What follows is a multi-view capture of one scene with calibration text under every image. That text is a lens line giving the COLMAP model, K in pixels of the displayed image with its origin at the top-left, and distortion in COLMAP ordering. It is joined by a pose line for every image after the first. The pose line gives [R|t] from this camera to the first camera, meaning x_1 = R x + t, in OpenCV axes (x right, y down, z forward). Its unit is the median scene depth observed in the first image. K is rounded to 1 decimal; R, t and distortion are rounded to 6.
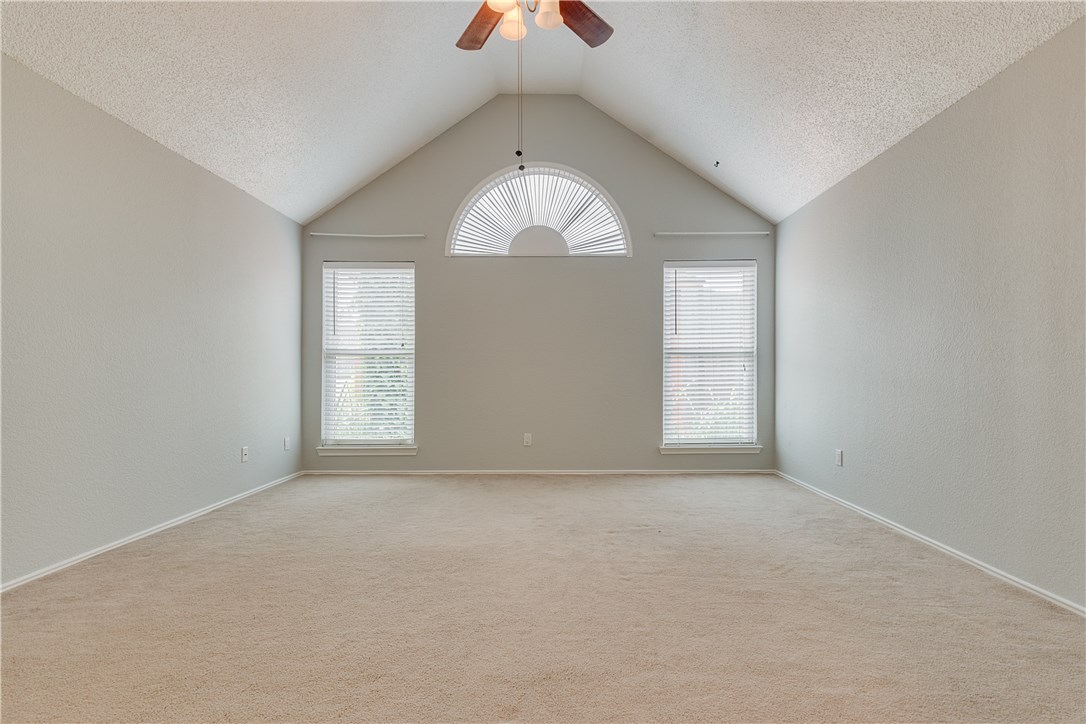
lens RADIAL K [[517.4, 0, 545.8], [0, 517.4, 370.1], [0, 0, 1]] dist [0.000596, -0.001089]
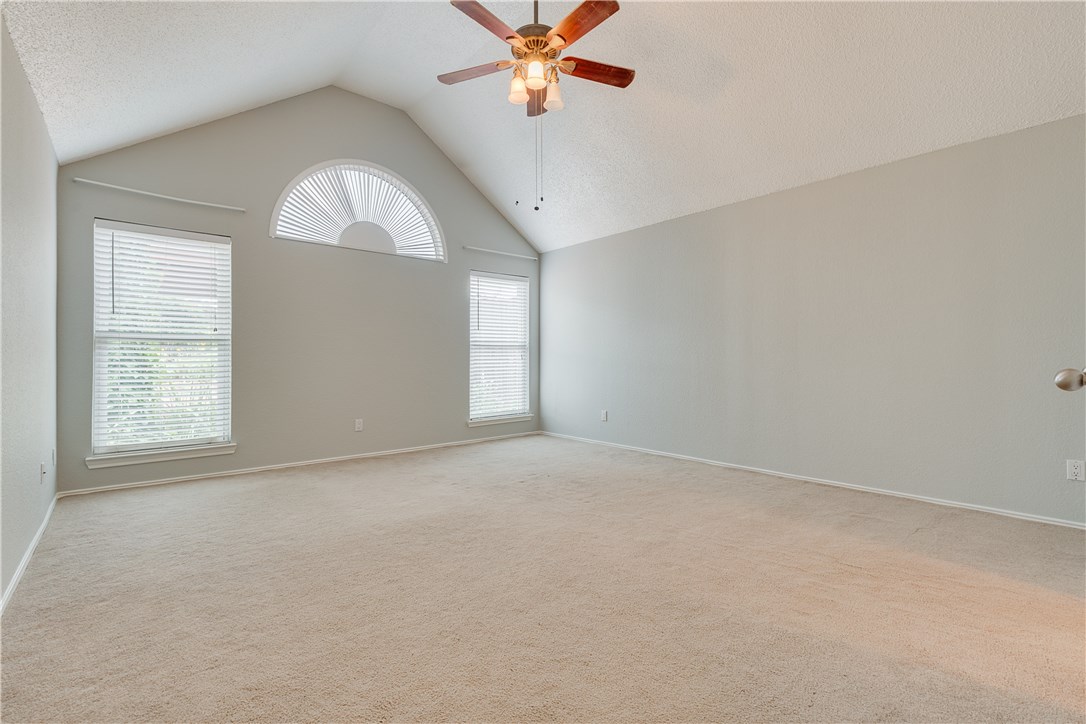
lens RADIAL K [[476.3, 0, 542.4], [0, 476.3, 360.2], [0, 0, 1]] dist [-0.000365, -0.001084]
pose [[0.766275, -0.000099, 0.642513, -0.366619], [-0.001528, 0.999997, 0.001977, 0.001013], [-0.642511, -0.002496, 0.766272, 0.023974]]
